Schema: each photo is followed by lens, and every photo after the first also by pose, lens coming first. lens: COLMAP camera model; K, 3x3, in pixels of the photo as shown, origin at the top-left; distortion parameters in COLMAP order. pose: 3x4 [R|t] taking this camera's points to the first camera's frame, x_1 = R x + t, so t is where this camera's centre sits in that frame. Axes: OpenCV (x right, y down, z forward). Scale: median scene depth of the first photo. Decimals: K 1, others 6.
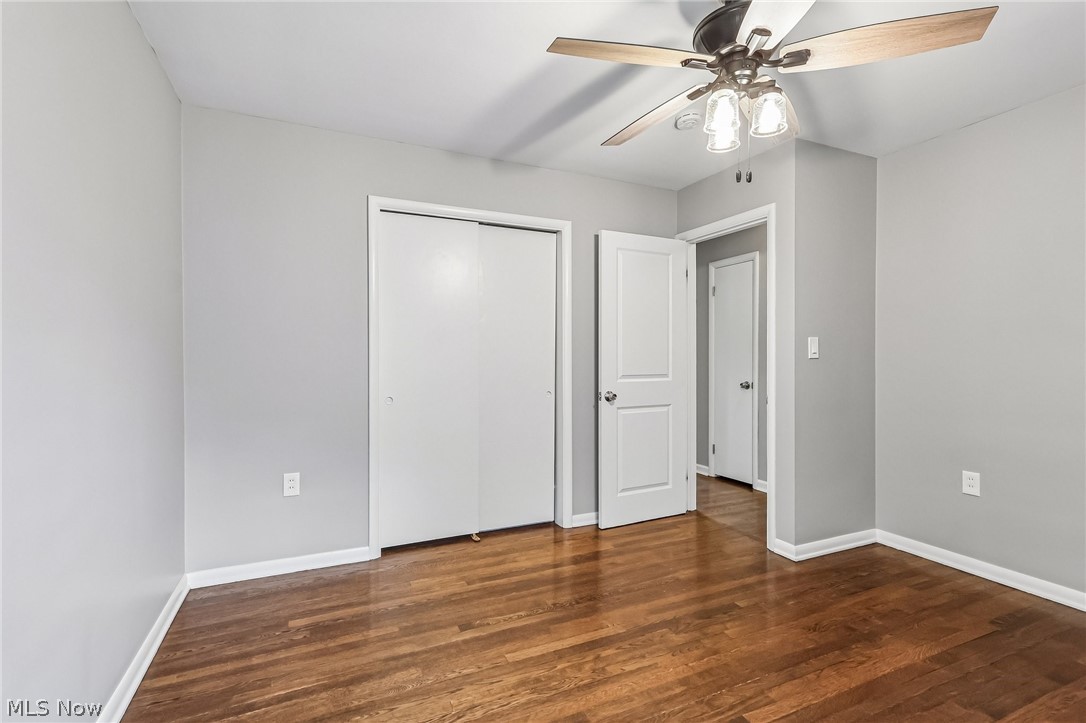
lens RADIAL K [[502.8, 0, 539.7], [0, 502.8, 359.0], [0, 0, 1]] dist [0.014454, 0.001236]
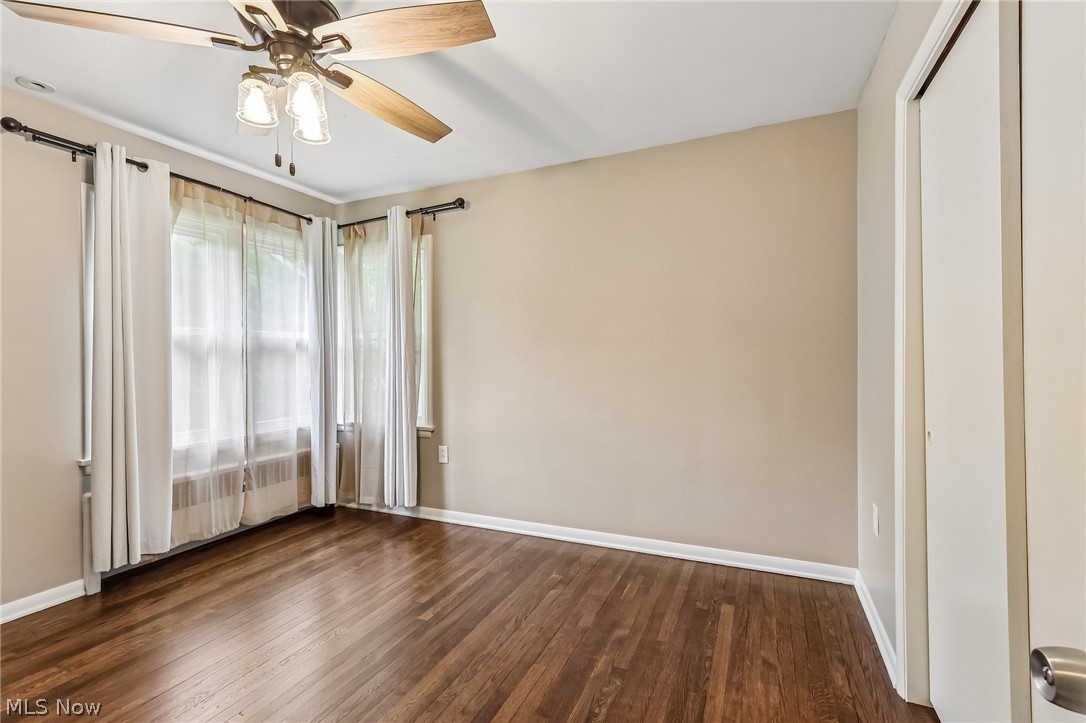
lens RADIAL K [[502.8, 0, 539.7], [0, 502.8, 359.0], [0, 0, 1]] dist [0.014454, 0.001236]
pose [[-0.753840, 0.008970, -0.656996, 0.556073], [0.002333, 0.999937, 0.010976, -0.016526], [0.657053, 0.006741, -0.753814, 1.669404]]
